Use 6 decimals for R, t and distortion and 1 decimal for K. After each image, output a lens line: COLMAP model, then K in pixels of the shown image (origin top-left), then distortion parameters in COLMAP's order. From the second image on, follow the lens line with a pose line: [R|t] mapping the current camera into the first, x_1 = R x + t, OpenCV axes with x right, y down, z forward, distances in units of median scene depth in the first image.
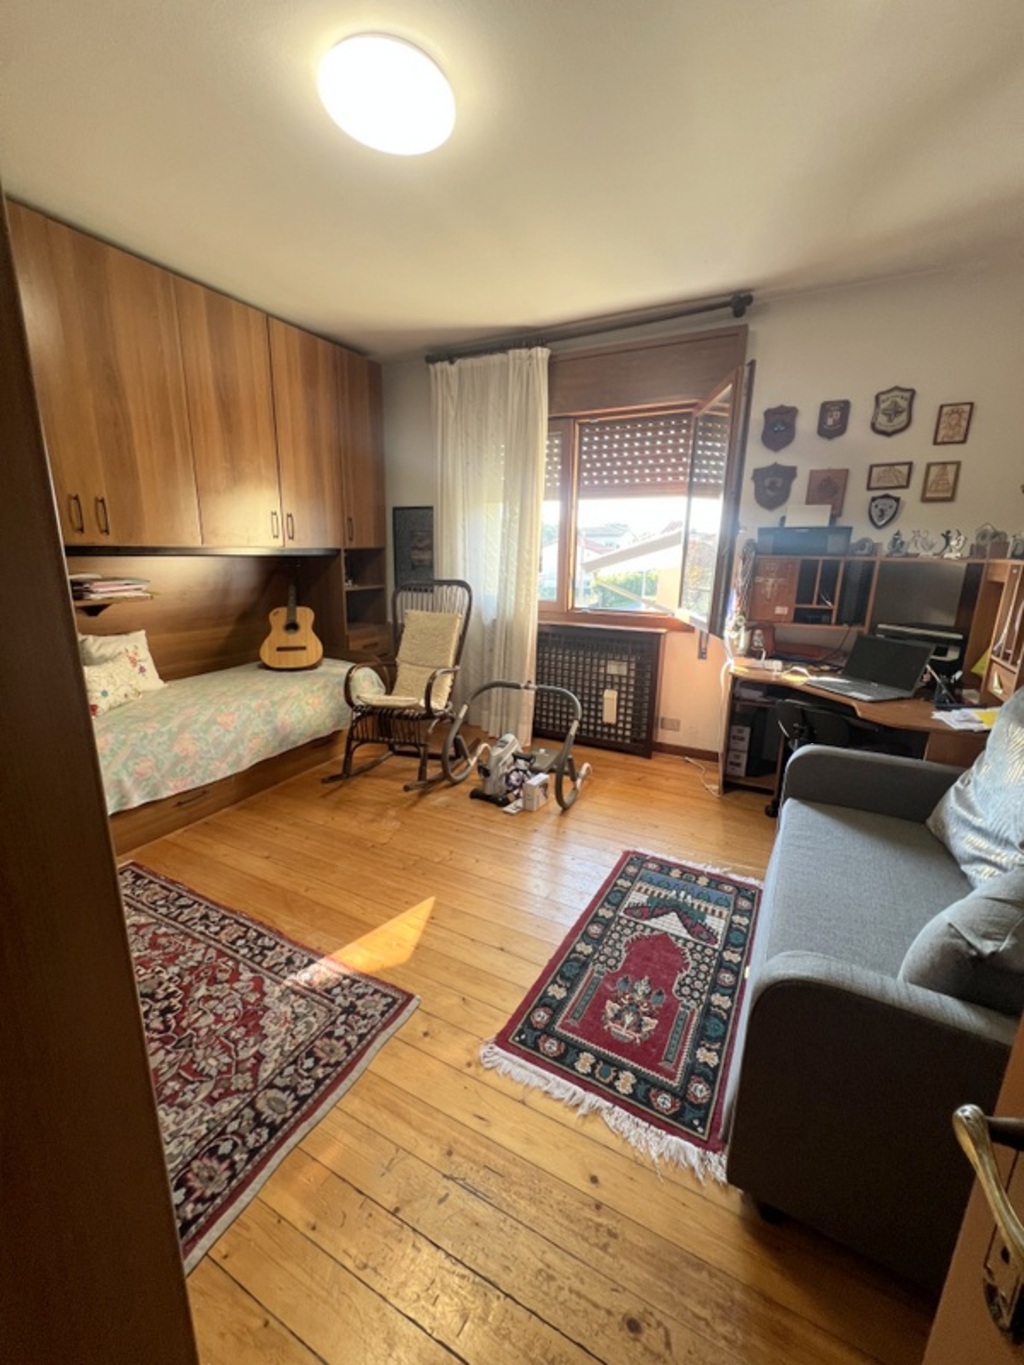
lens RADIAL K [[549.4, 0, 510.3], [0, 549.4, 682.3], [0, 0, 1]] dist [0.002417, 0.003092]
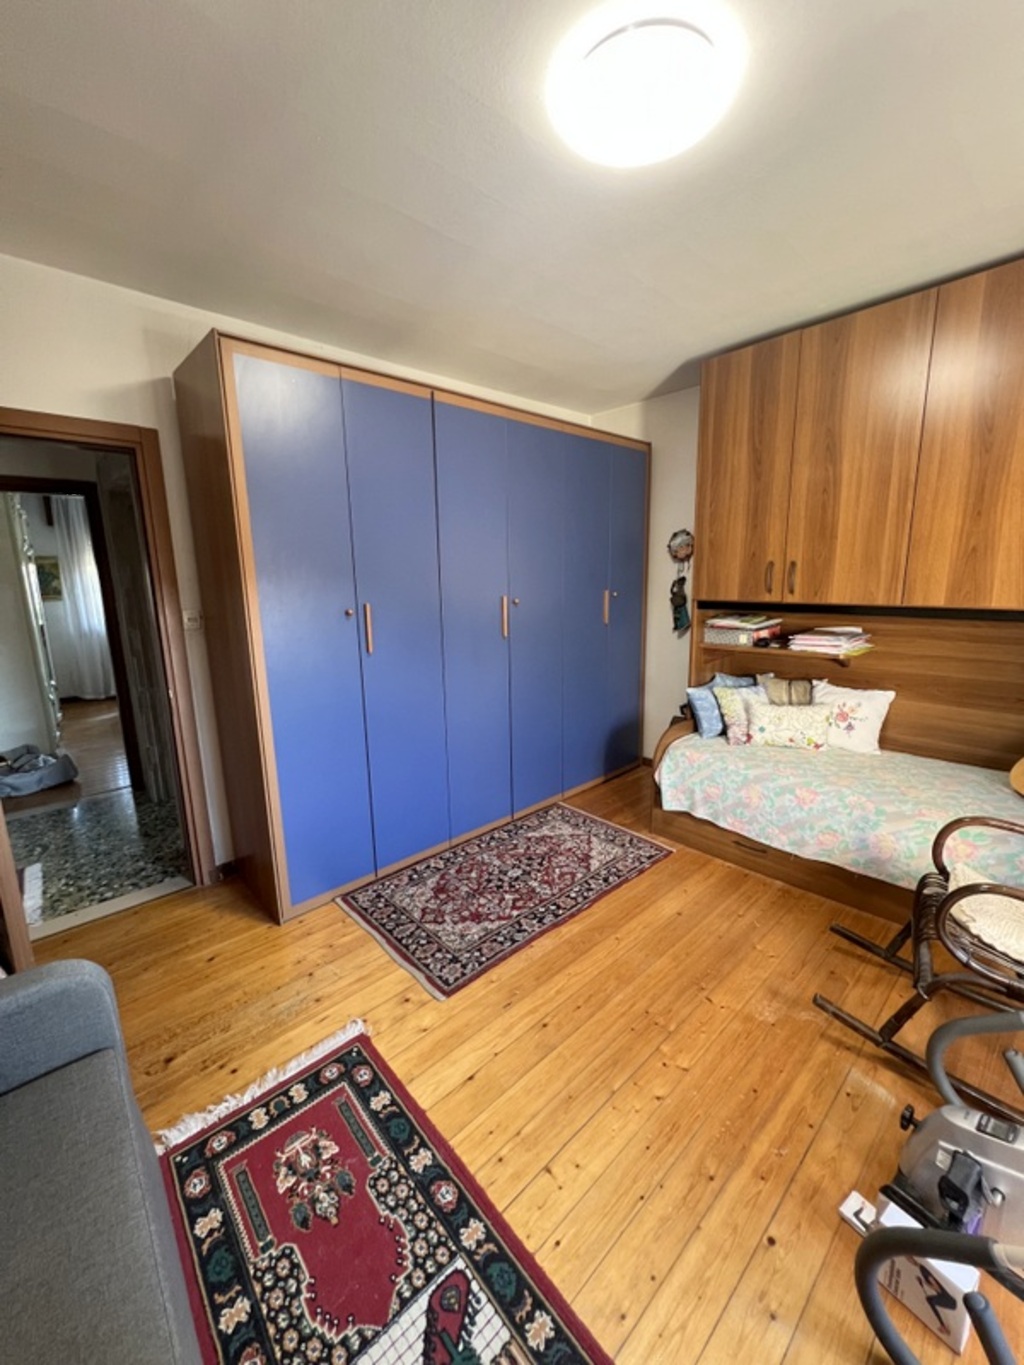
lens RADIAL K [[549.4, 0, 510.3], [0, 549.4, 682.3], [0, 0, 1]] dist [0.002417, 0.003092]
pose [[-0.325341, 0.176329, -0.929011, 0.766174], [-0.219474, 0.941550, 0.255569, -0.397759], [0.919774, 0.287041, -0.267626, 1.266834]]
